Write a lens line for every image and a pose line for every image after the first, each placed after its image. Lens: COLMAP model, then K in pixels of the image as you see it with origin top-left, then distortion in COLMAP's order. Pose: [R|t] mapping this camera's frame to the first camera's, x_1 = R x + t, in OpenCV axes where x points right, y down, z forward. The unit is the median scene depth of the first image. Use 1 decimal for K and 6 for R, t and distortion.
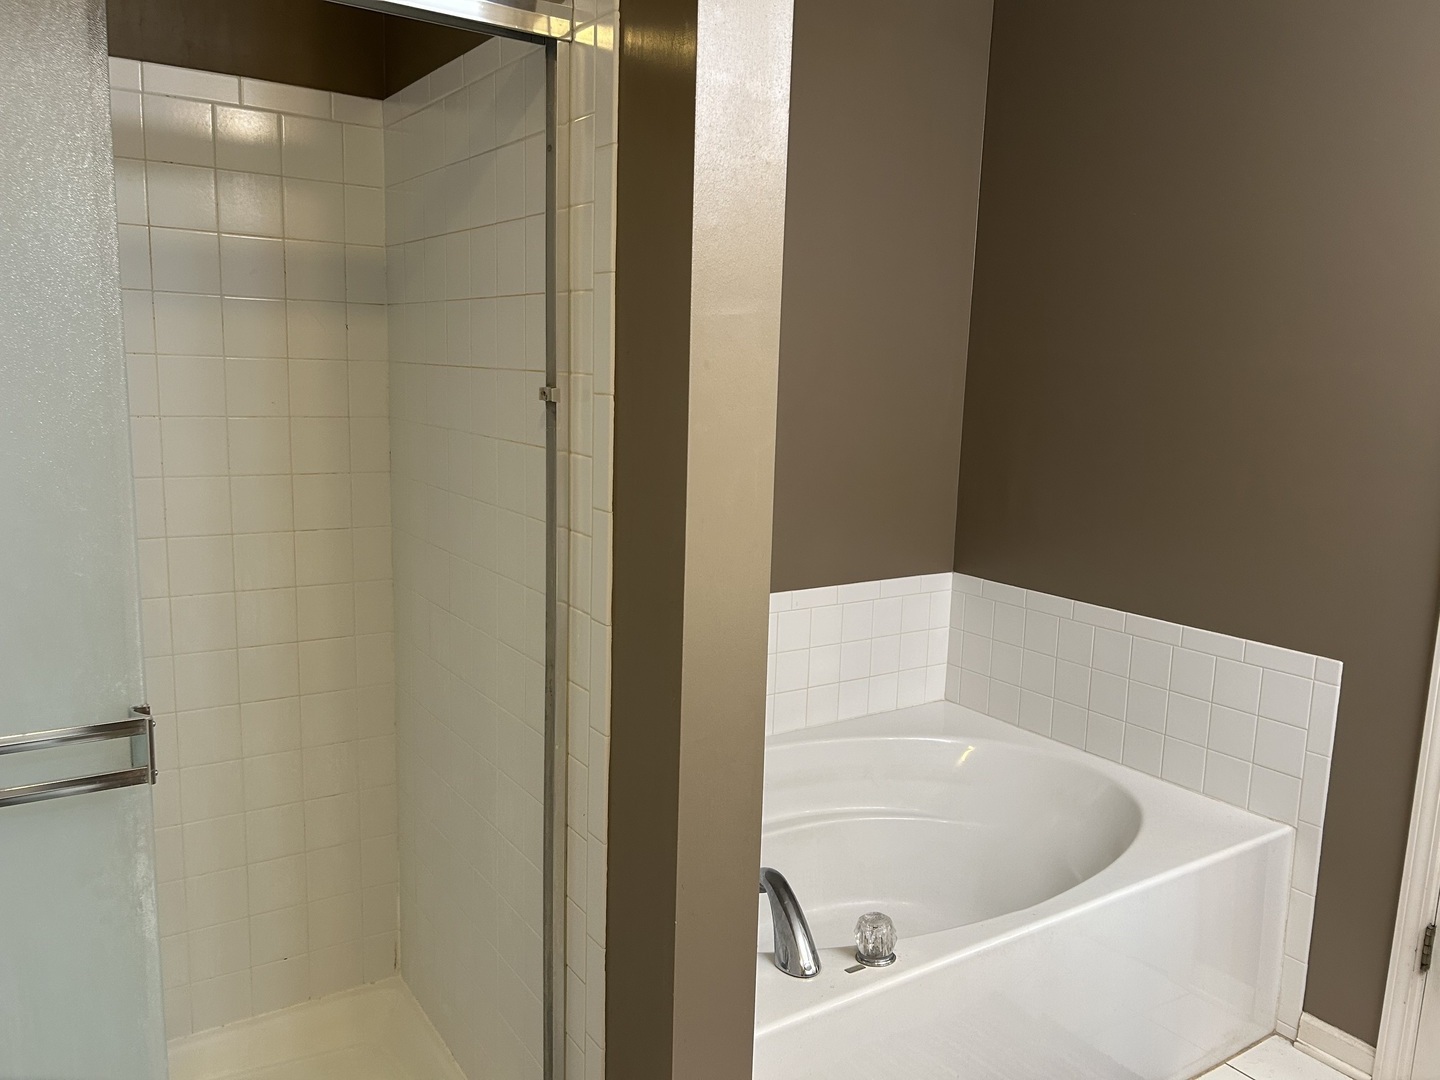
lens RADIAL K [[1088.6, 0, 711.7], [0, 1088.6, 540.3], [0, 0, 1]] dist [0.084774, -0.104290]
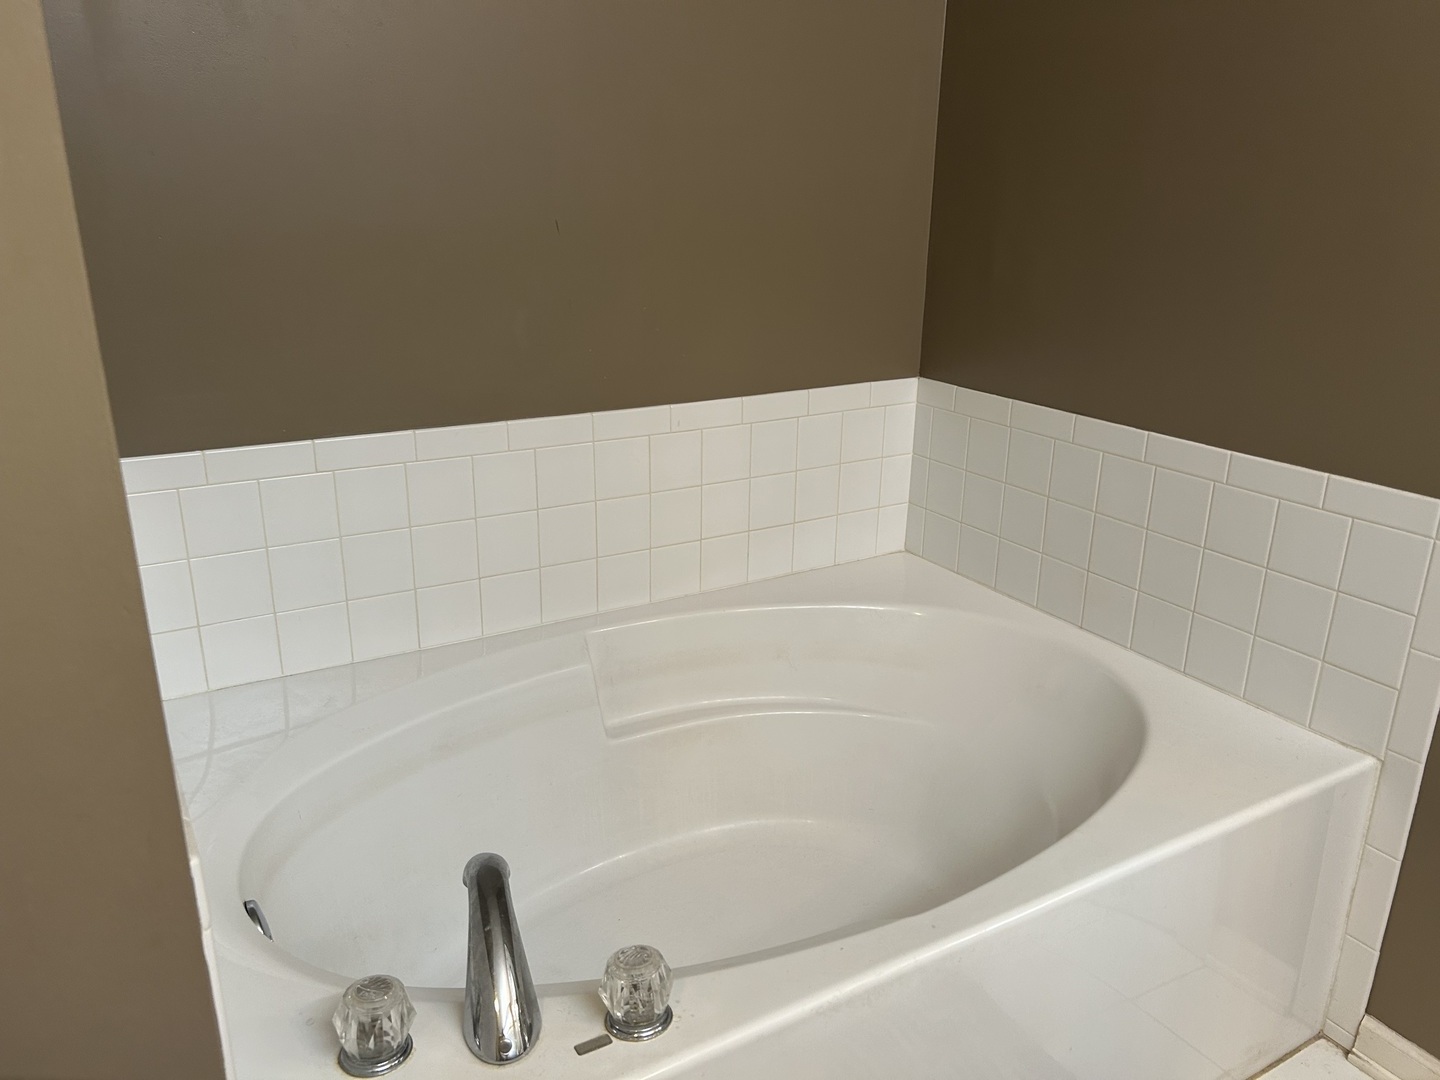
lens RADIAL K [[1088.6, 0, 711.7], [0, 1088.6, 540.3], [0, 0, 1]] dist [0.084774, -0.104290]
pose [[0.998307, 0.003396, -0.058068, 0.162014], [0.006229, 0.986313, 0.164766, 0.019668], [0.057832, -0.164849, 0.984622, 0.337697]]
